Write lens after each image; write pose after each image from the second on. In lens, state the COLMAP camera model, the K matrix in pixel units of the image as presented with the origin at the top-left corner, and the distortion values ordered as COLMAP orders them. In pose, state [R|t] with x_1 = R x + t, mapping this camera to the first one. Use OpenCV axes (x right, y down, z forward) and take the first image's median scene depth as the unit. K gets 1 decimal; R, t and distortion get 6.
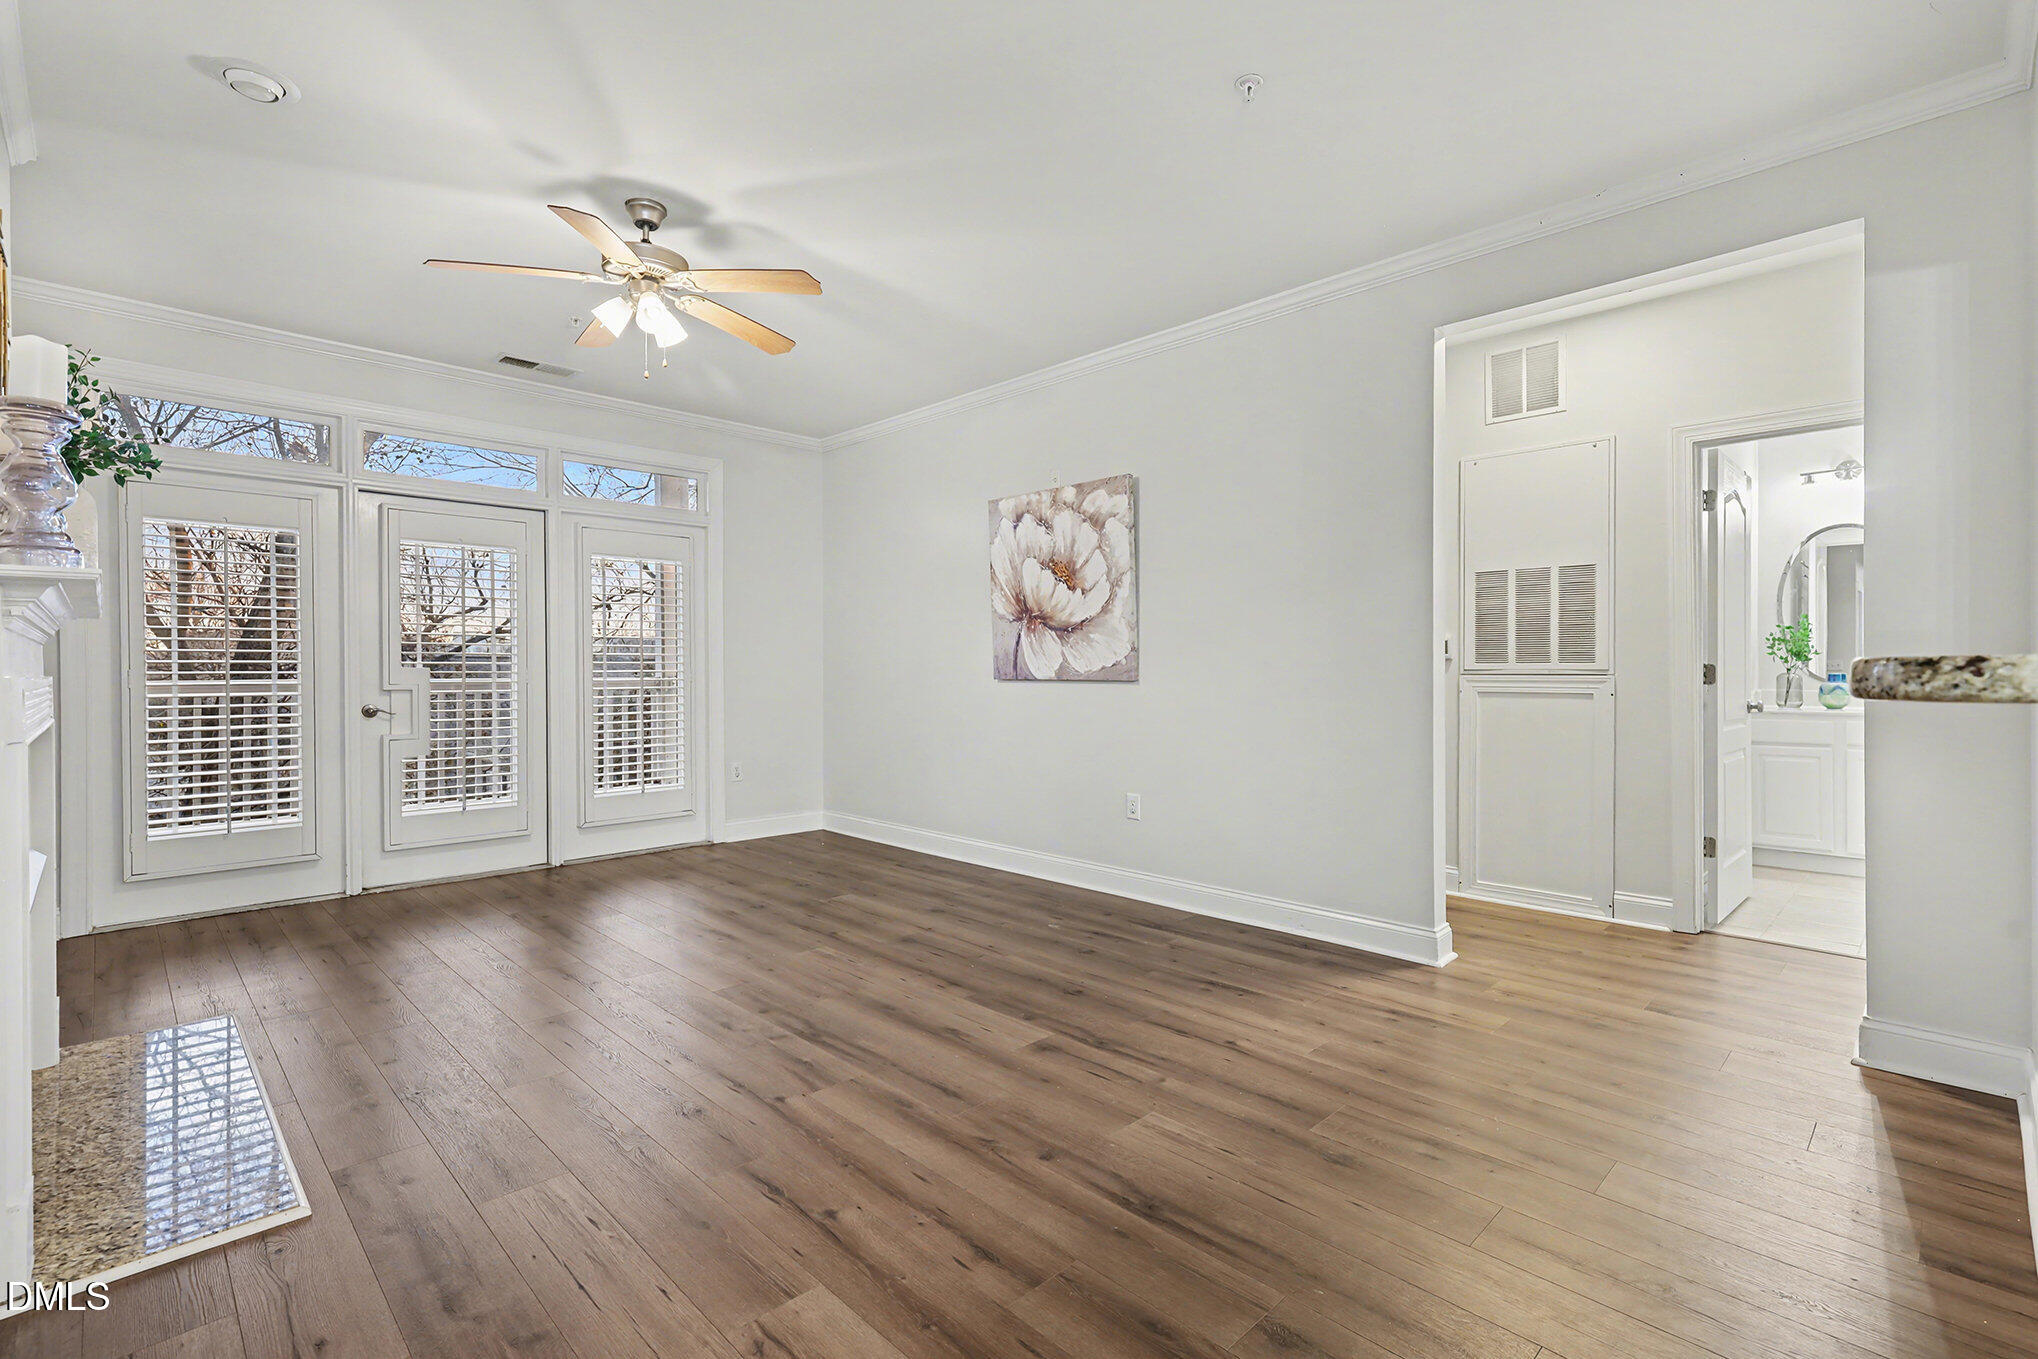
lens RADIAL K [[919.1, 0, 1019.3], [0, 919.1, 678.0], [0, 0, 1]] dist [0.001532, 0.000168]
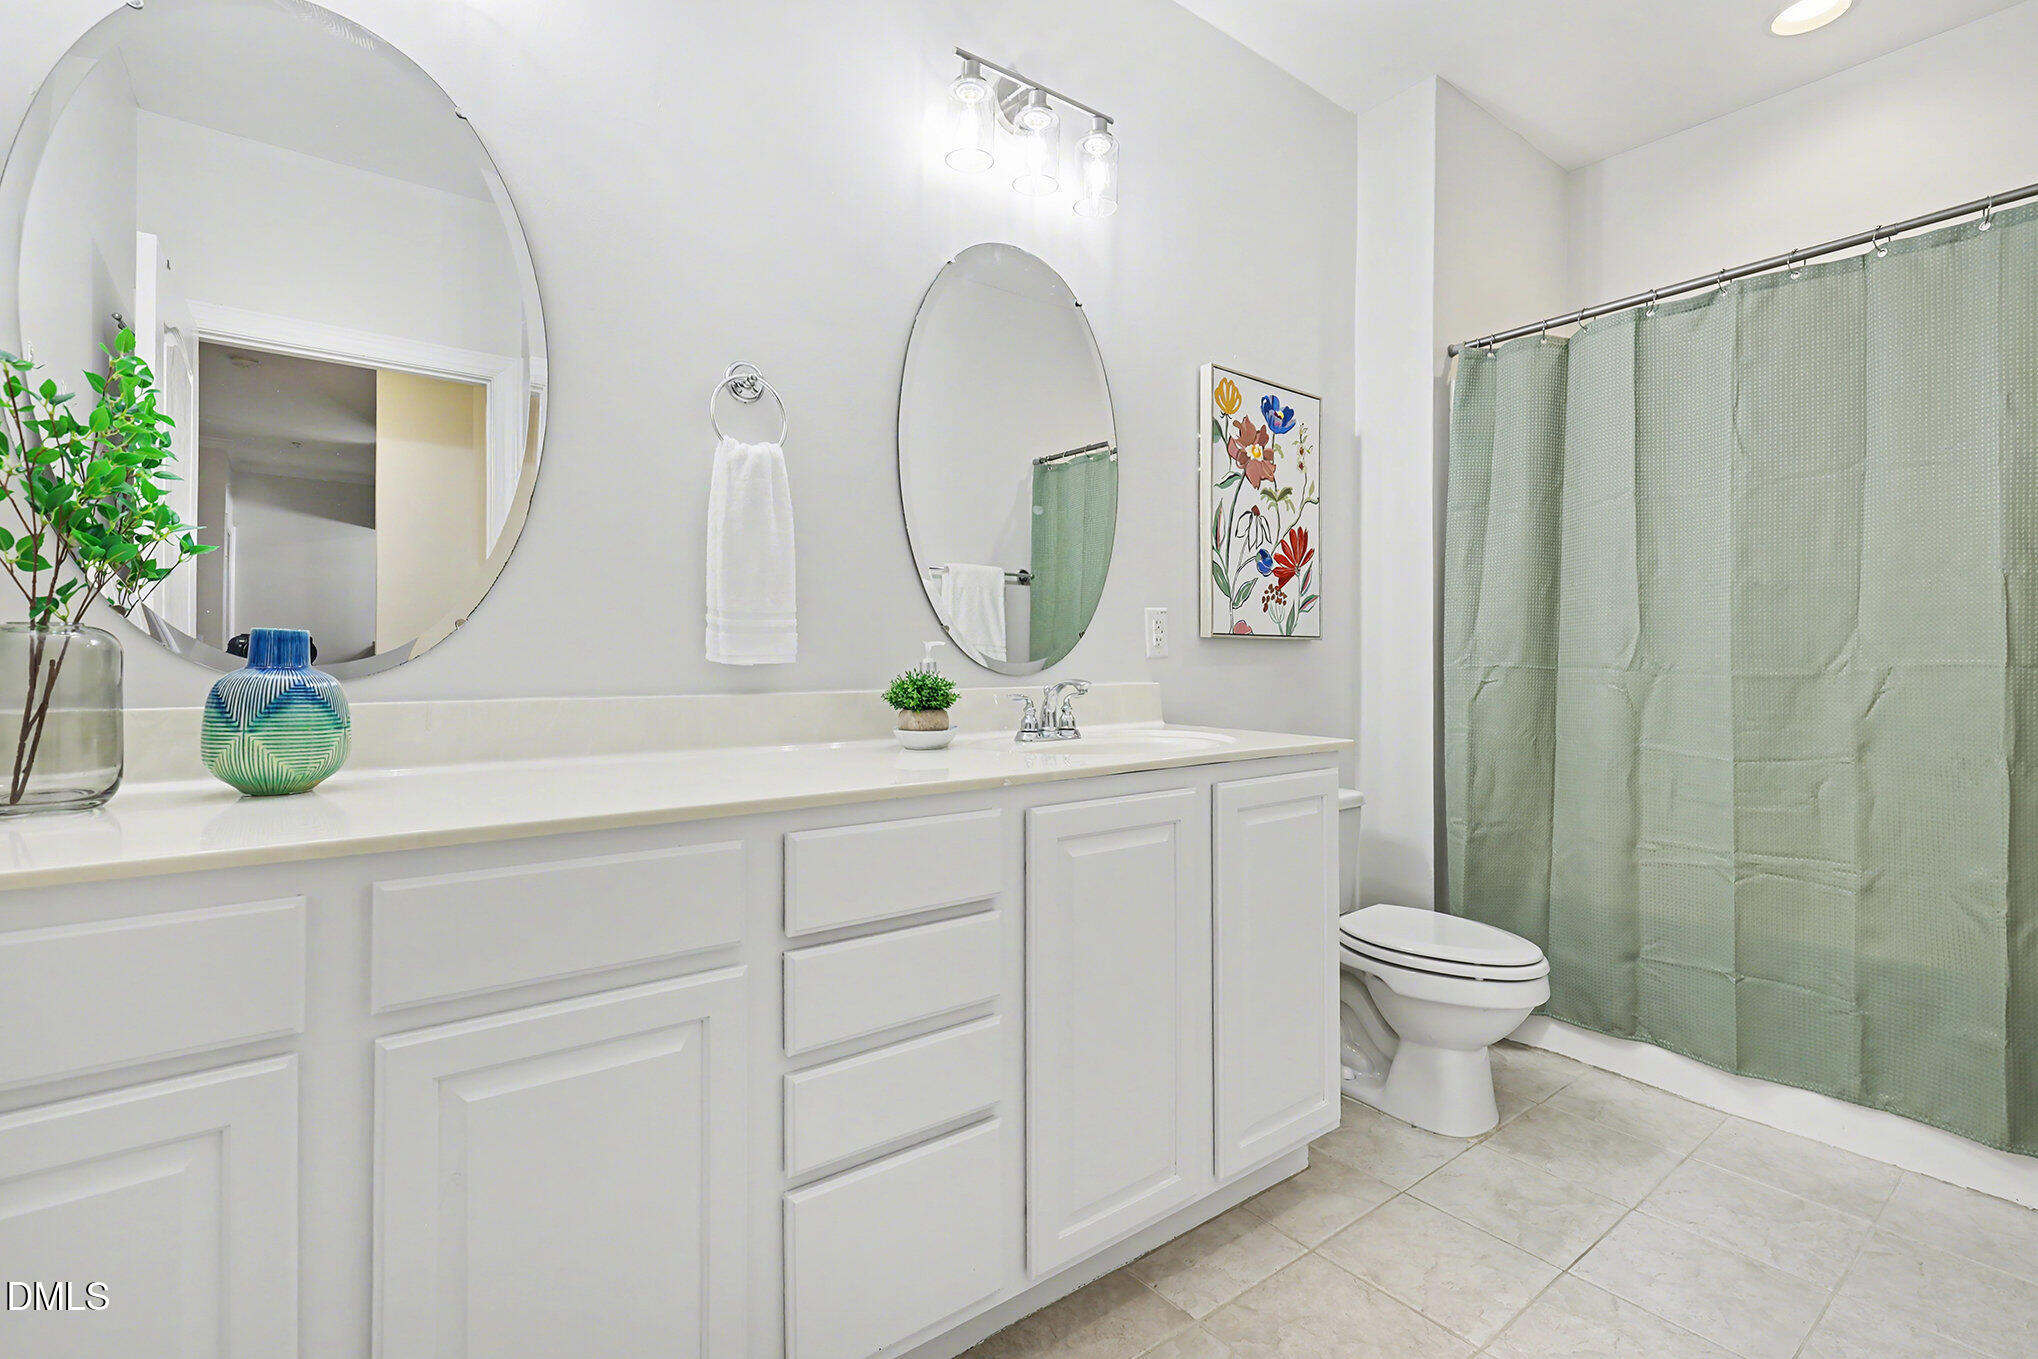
lens RADIAL K [[919.1, 0, 1018.4], [0, 919.1, 673.4], [0, 0, 1]] dist [0.001532, 0.000168]
pose [[0.122314, 0.002186, 0.992489, 0.705806], [0.001751, 0.999996, -0.002418, 0.006885], [-0.992490, 0.002033, 0.122309, 0.815051]]
